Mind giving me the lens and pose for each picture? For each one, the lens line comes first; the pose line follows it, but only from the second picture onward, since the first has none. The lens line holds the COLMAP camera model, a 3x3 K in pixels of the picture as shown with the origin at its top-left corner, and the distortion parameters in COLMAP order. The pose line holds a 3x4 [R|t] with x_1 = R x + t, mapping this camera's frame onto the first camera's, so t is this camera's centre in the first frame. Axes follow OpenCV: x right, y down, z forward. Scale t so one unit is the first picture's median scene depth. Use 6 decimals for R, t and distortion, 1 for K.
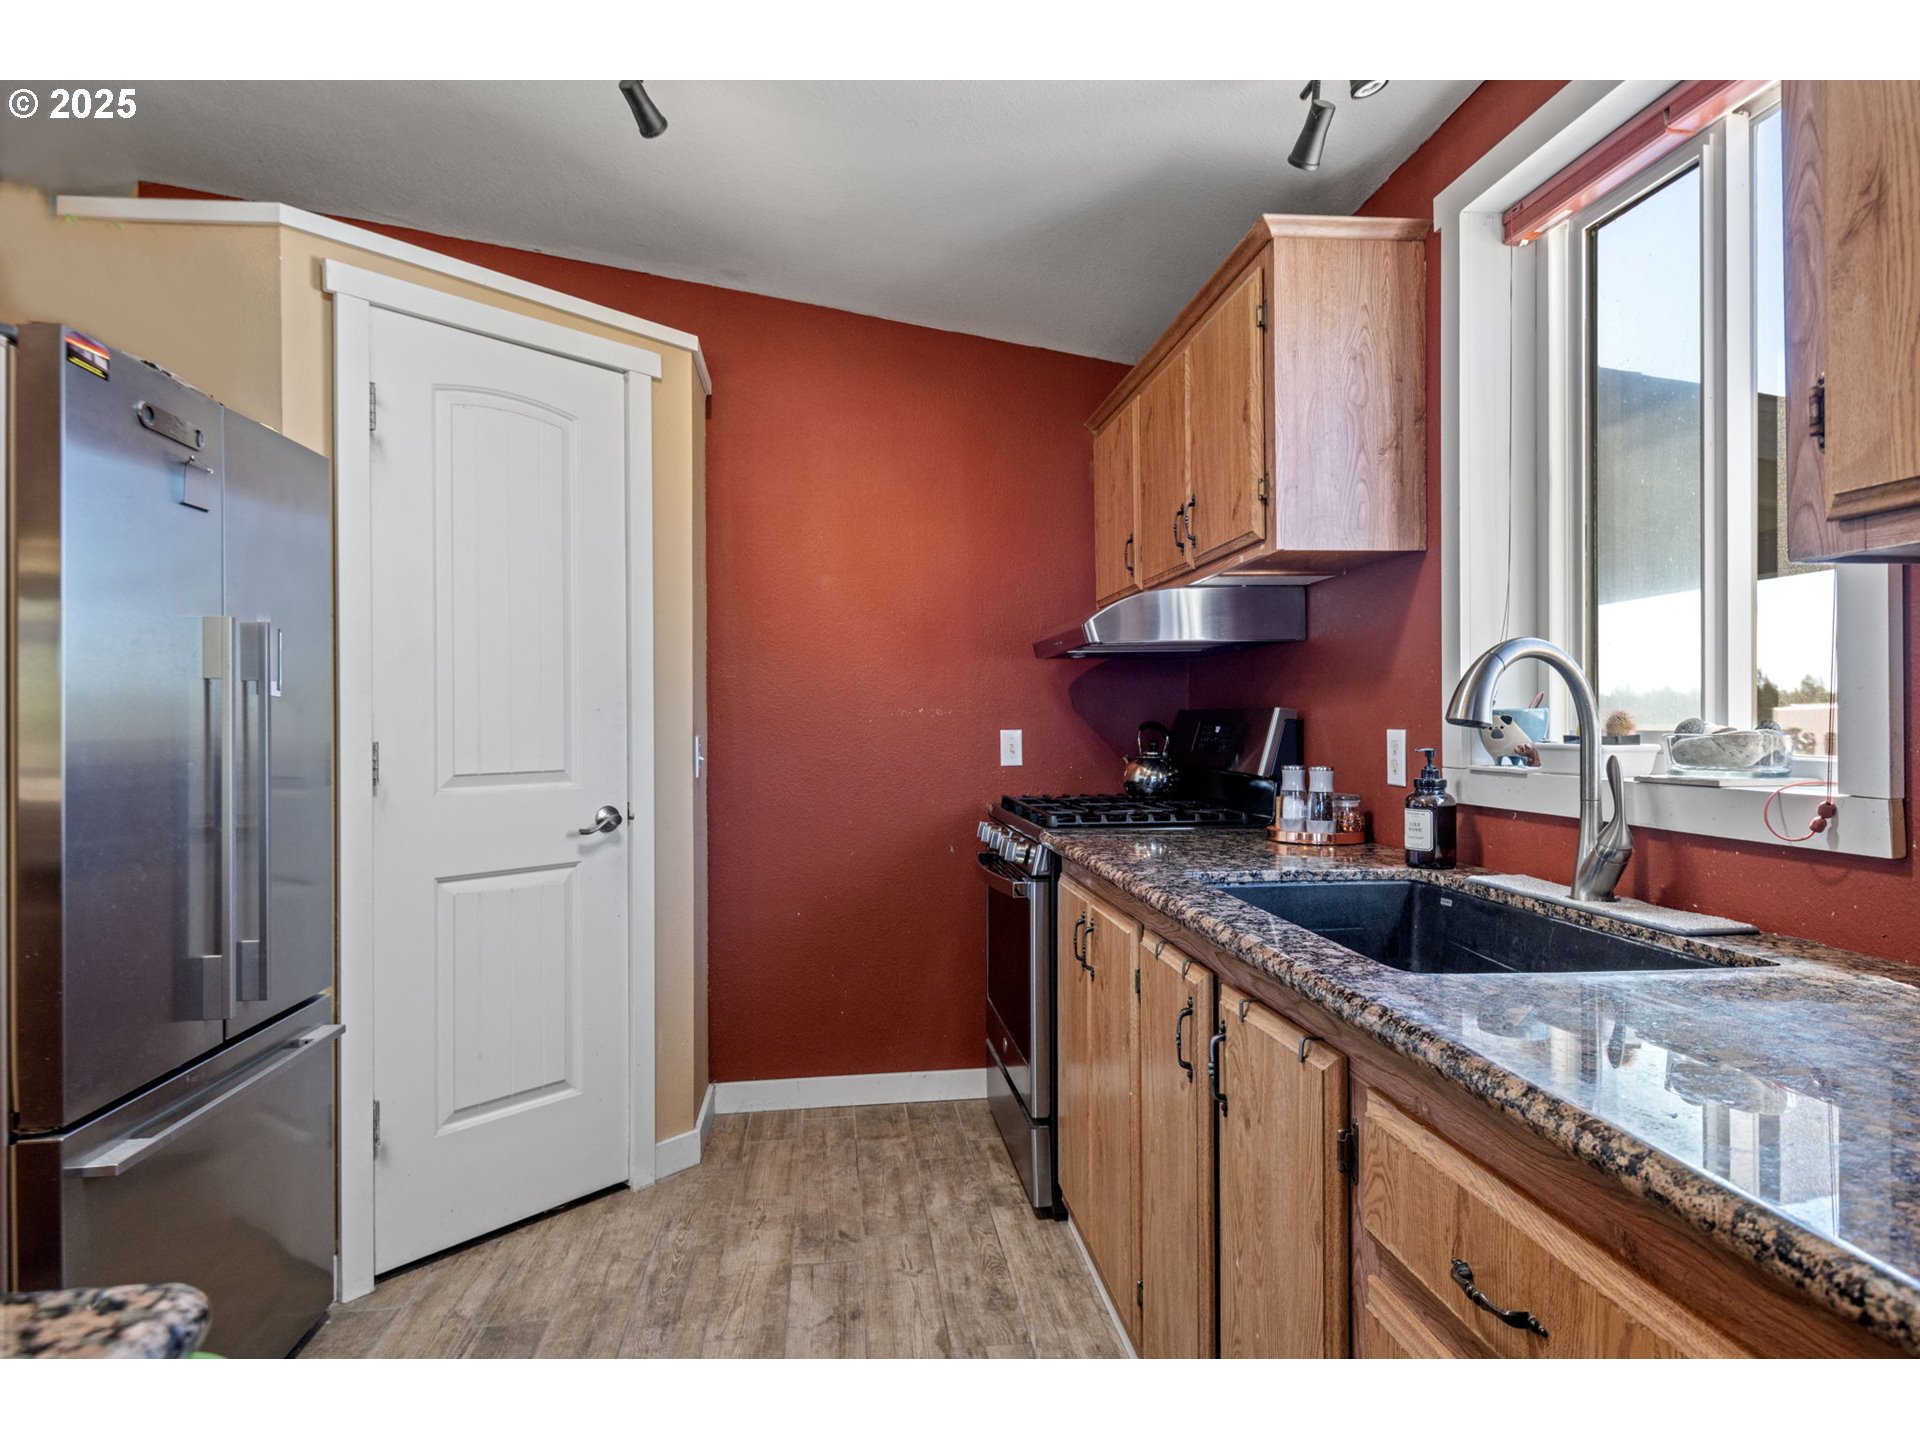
lens RADIAL K [[1046.0, 0, 960.0], [0, 1046.0, 720.0], [0, 0, 1]] dist [-0.002178, -0.000243]
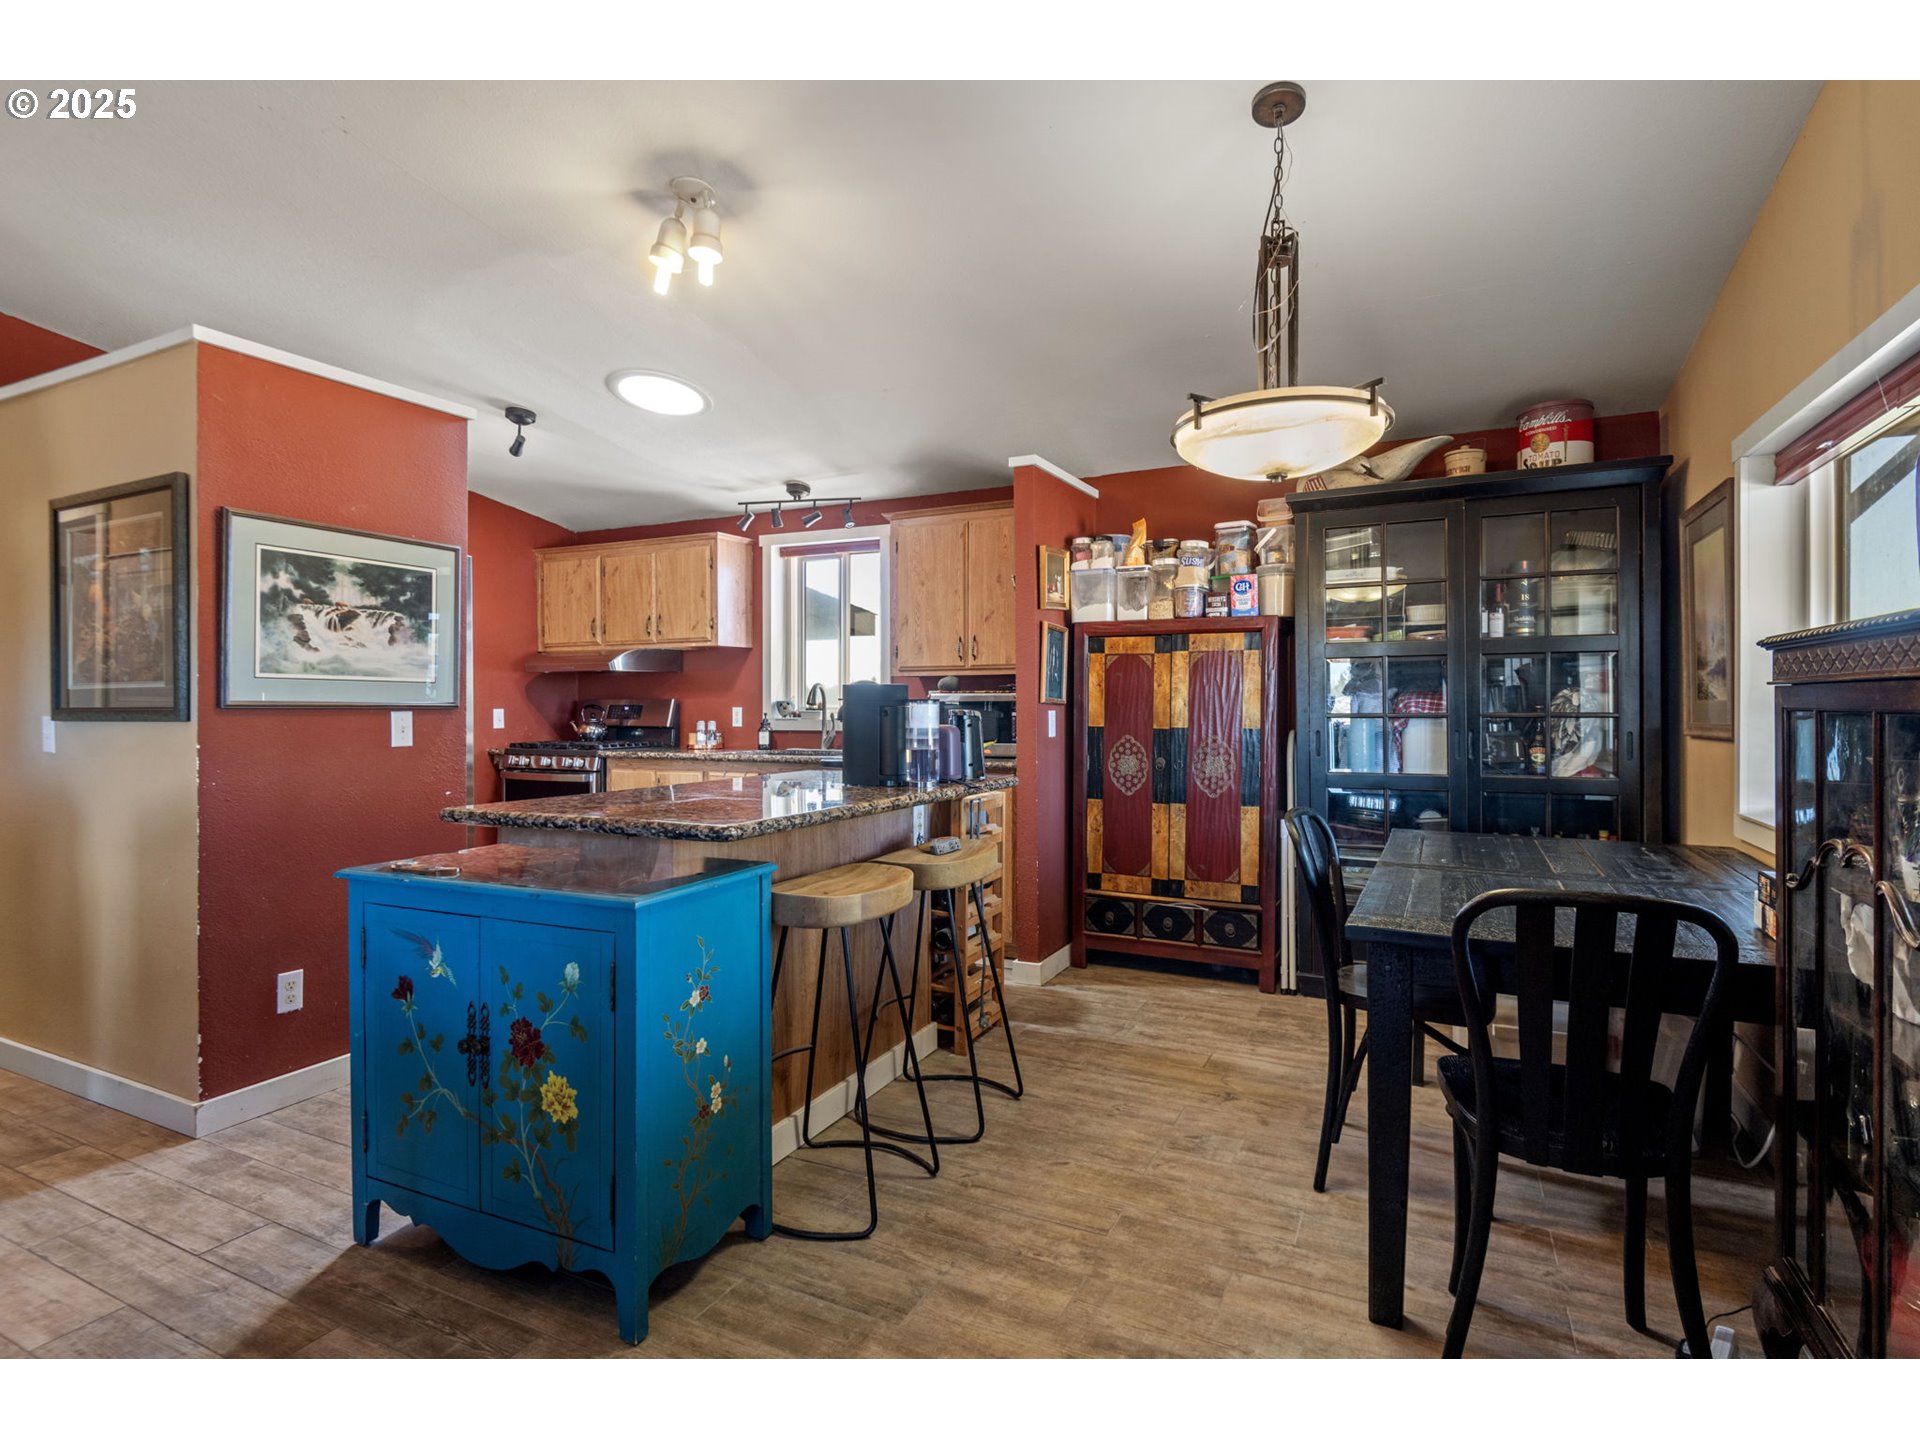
lens RADIAL K [[1046.0, 0, 960.0], [0, 1046.0, 720.0], [0, 0, 1]] dist [-0.002178, -0.000243]
pose [[0.510685, 0.001858, 0.859766, -1.662635], [-0.003789, 0.999993, 0.000090, 0.038012], [-0.859760, -0.003304, 0.510688, -0.958021]]
